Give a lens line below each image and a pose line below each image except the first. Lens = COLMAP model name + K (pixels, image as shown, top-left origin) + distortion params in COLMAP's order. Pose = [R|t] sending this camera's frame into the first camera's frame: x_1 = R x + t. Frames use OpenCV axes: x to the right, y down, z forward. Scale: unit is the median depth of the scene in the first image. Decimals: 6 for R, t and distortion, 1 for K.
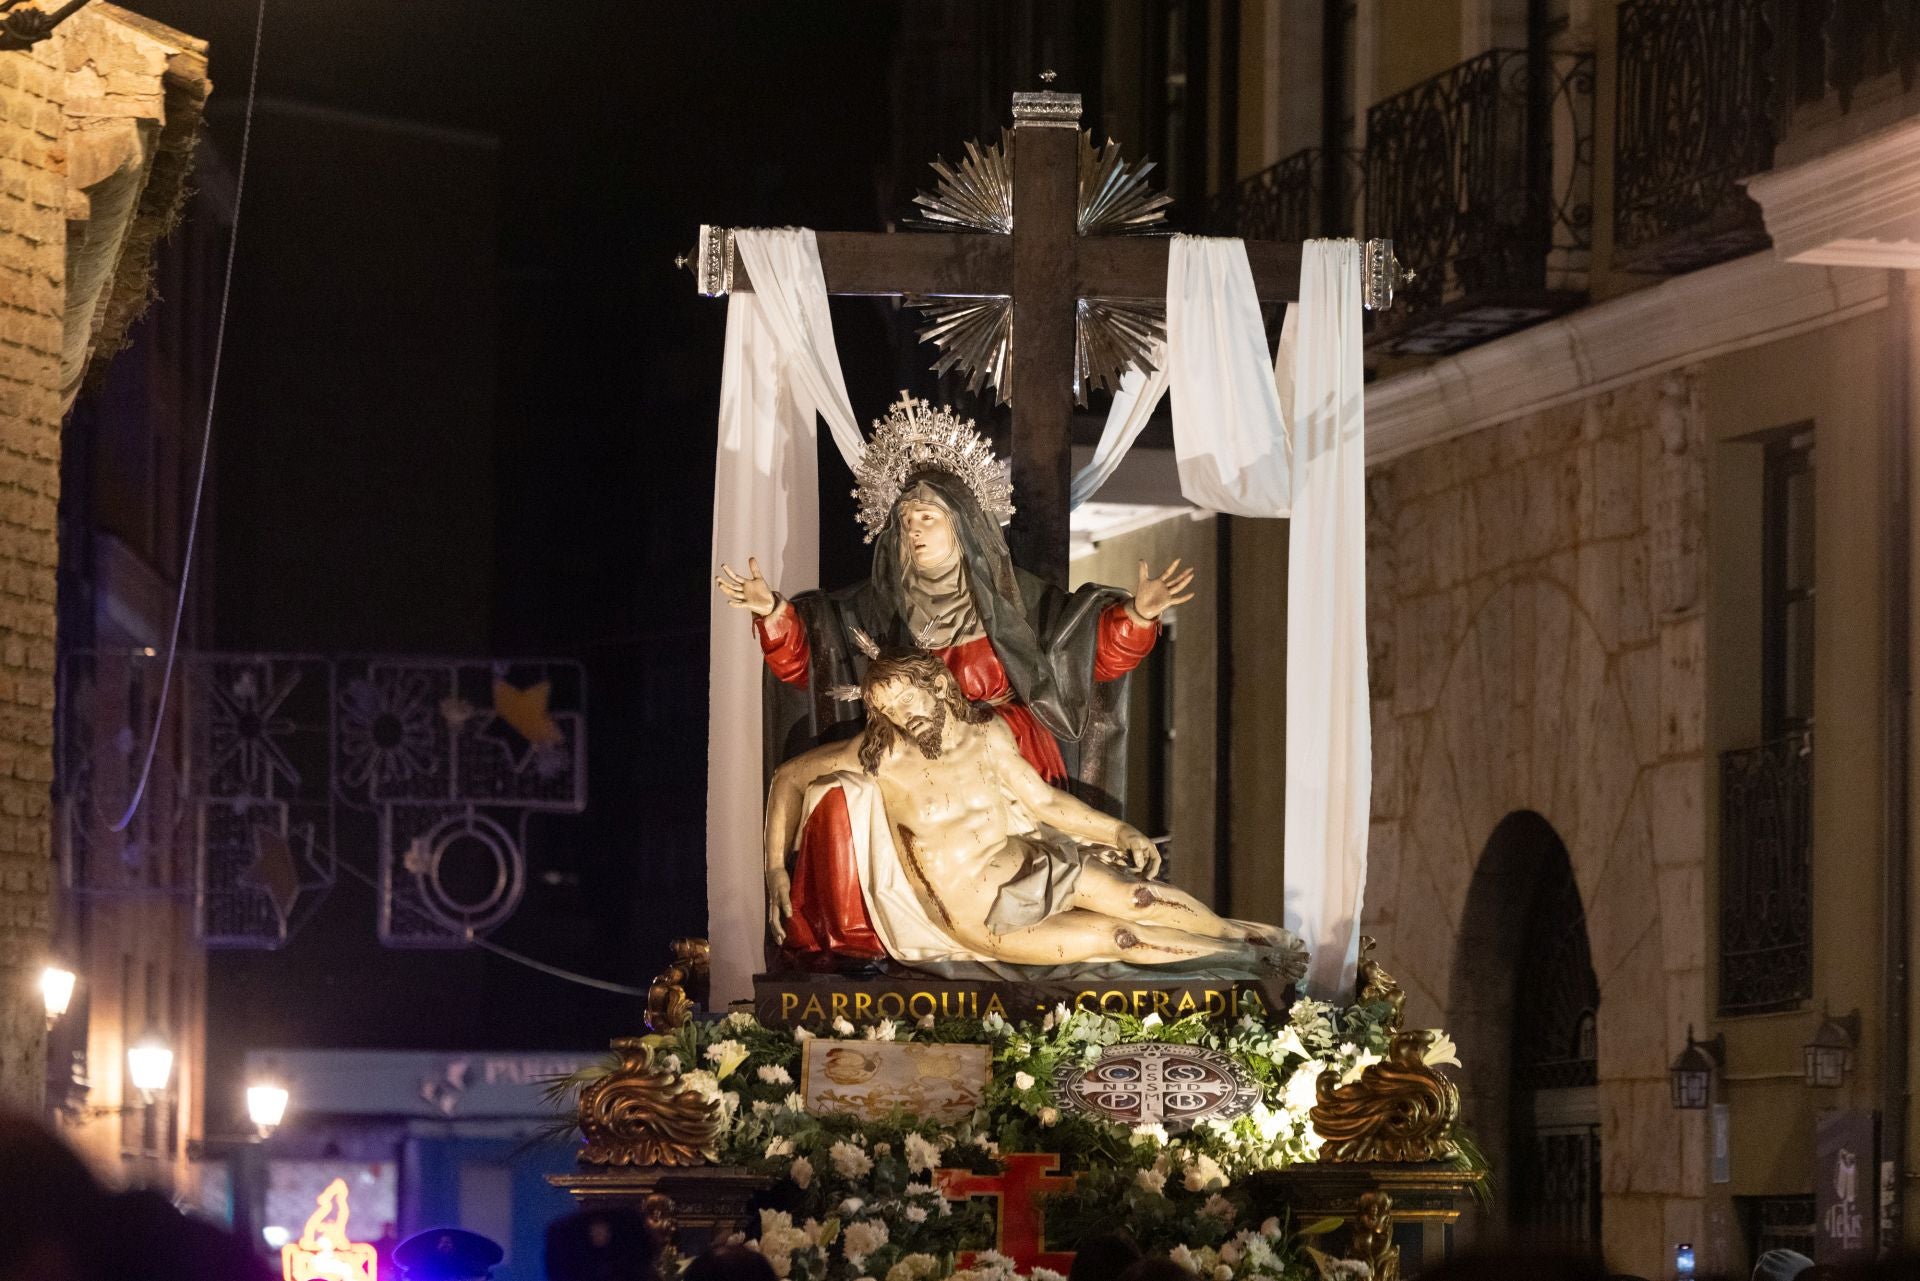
lens RADIAL K [[9068.5, 0, 960.0], [0, 9068.5, 640.5], [0, 0, 1]] dist [-0.272154, -0.522002]
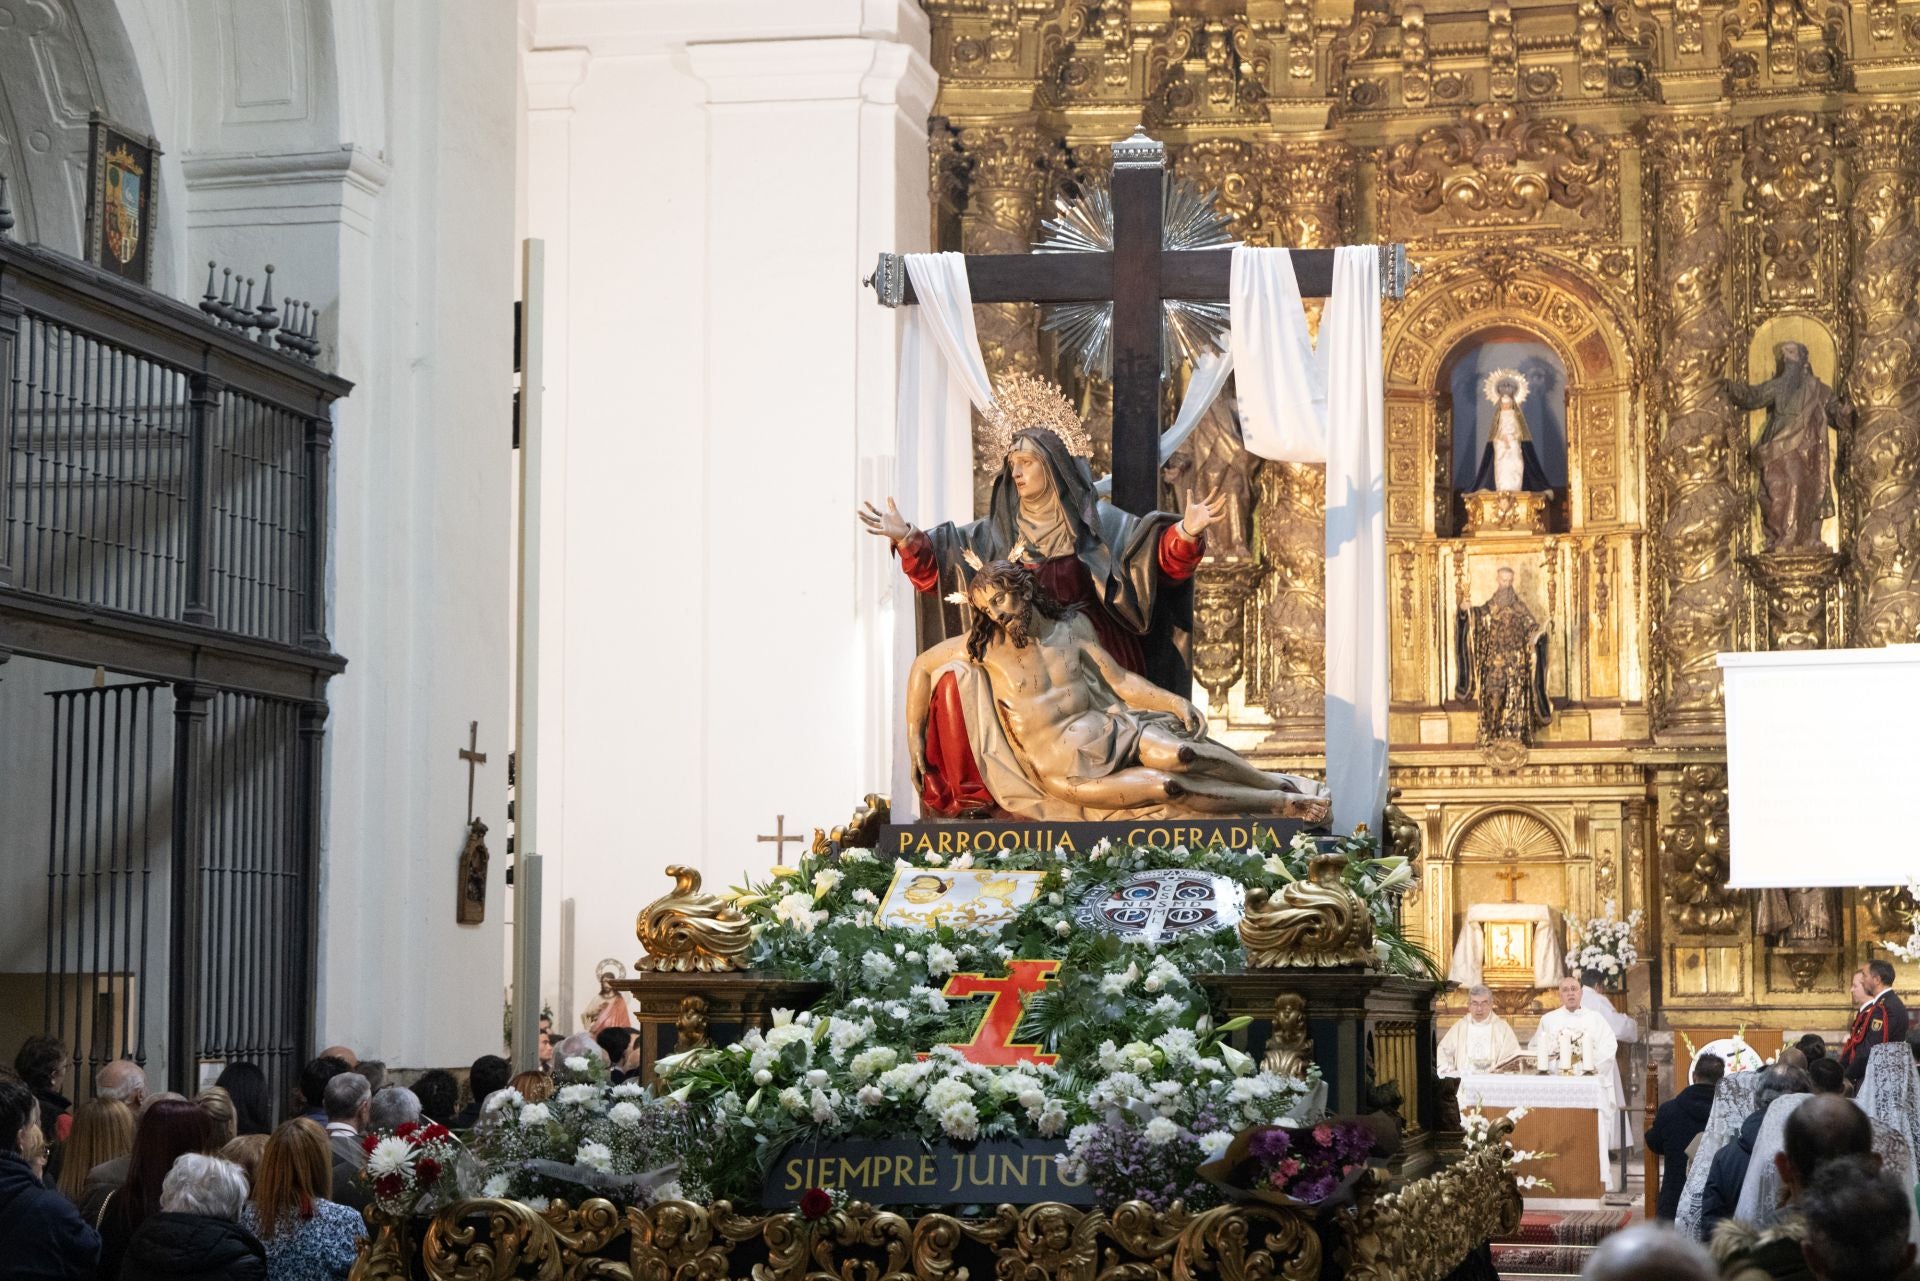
lens RADIAL K [[3757.9, 0, 960.0], [0, 3757.9, 640.5], [0, 0, 1]] dist [0.051558, -0.136317]
pose [[0.979647, -0.020077, -0.199722, 0.093729], [0.014689, 0.999488, -0.028423, 0.026854], [0.200190, 0.024911, 0.979440, 0.480747]]
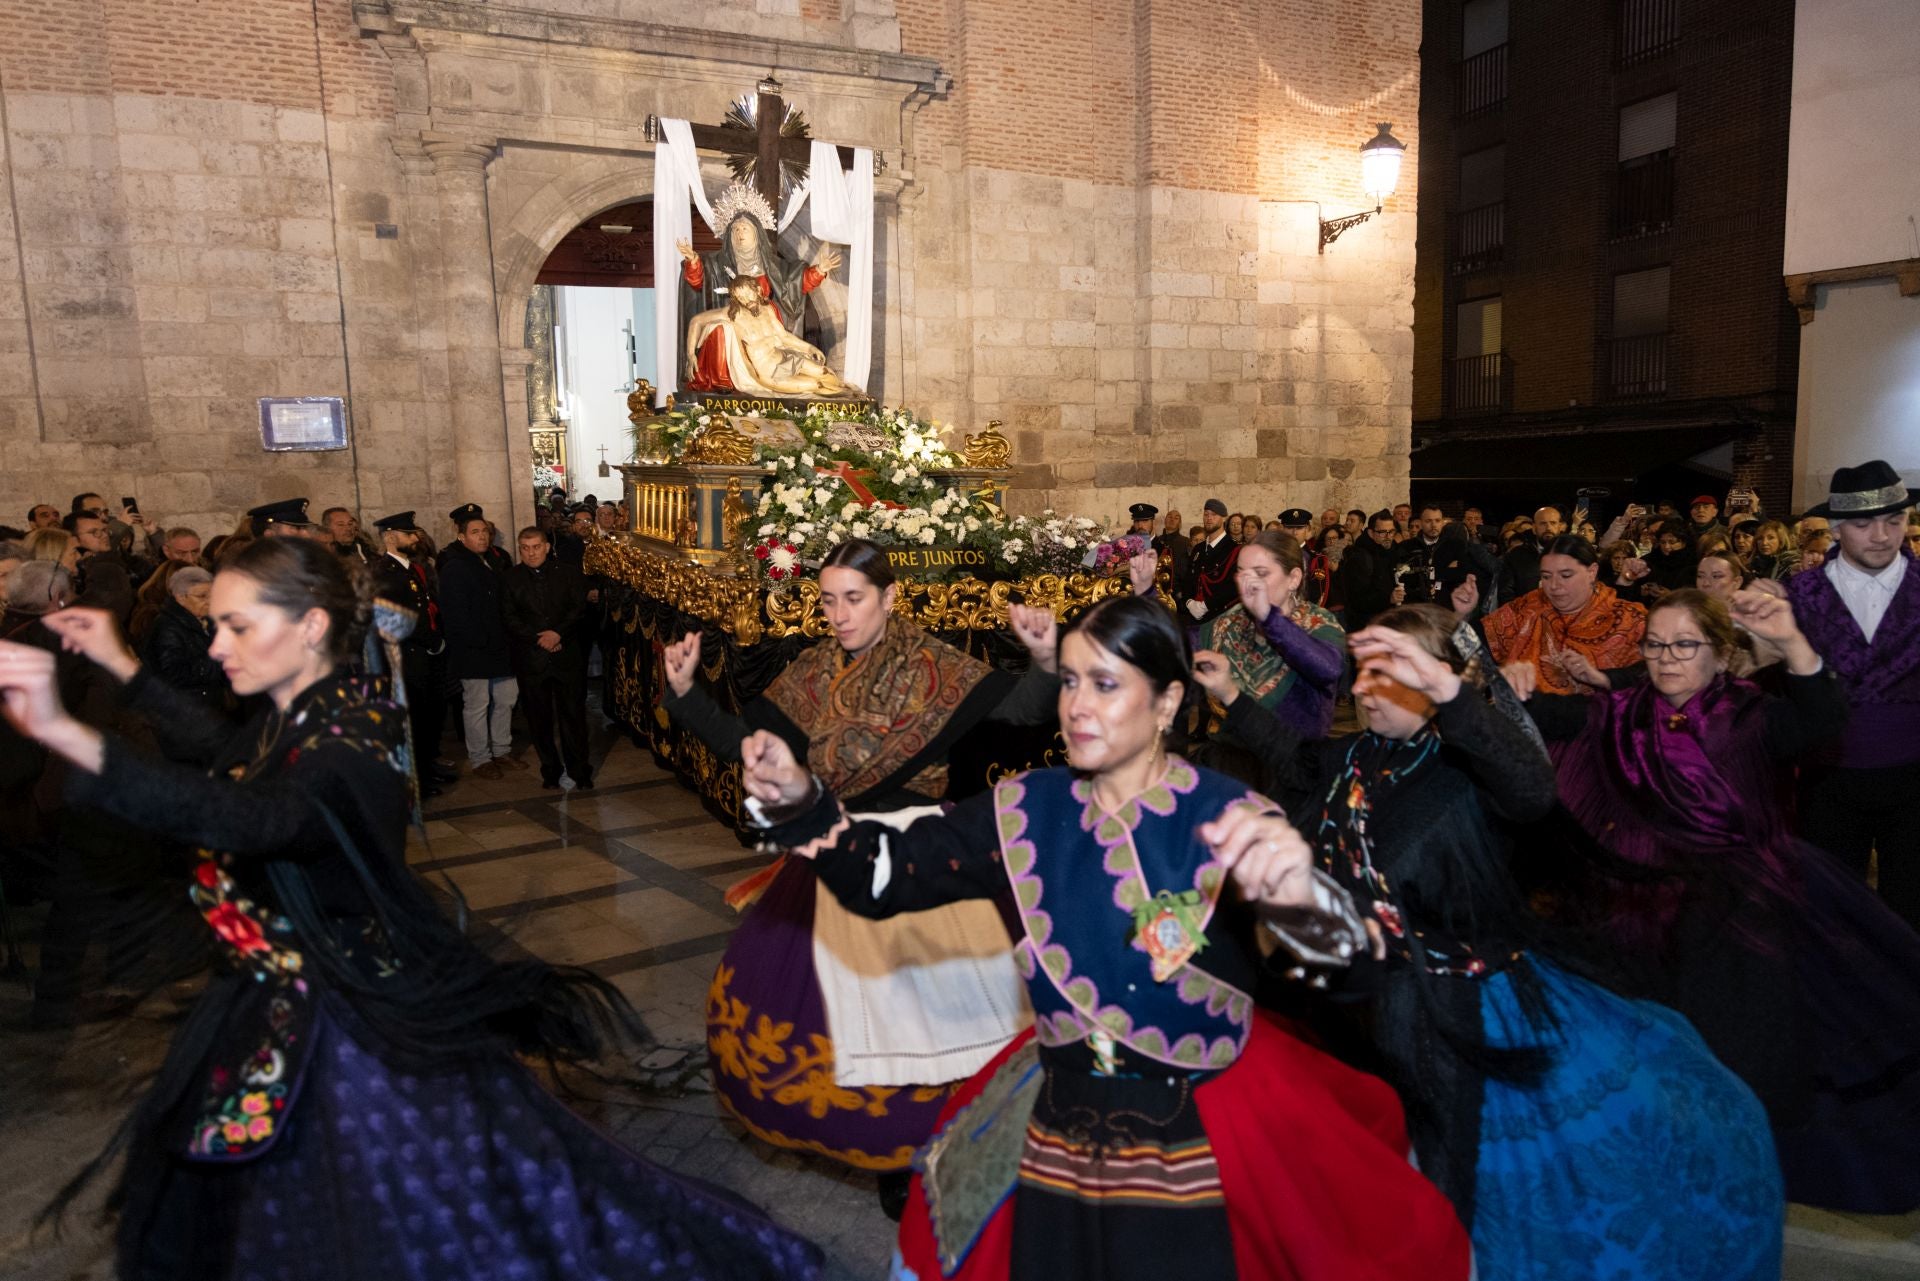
lens RADIAL K [[1288.9, 0, 962.4], [0, 1288.9, 649.6], [0, 0, 1]] dist [0.005138, 0.000494]
pose [[0.894117, -0.047875, 0.445267, -0.128299], [-0.046403, 0.979013, 0.198442, 0.031746], [-0.445422, -0.198093, 0.873131, 0.601137]]
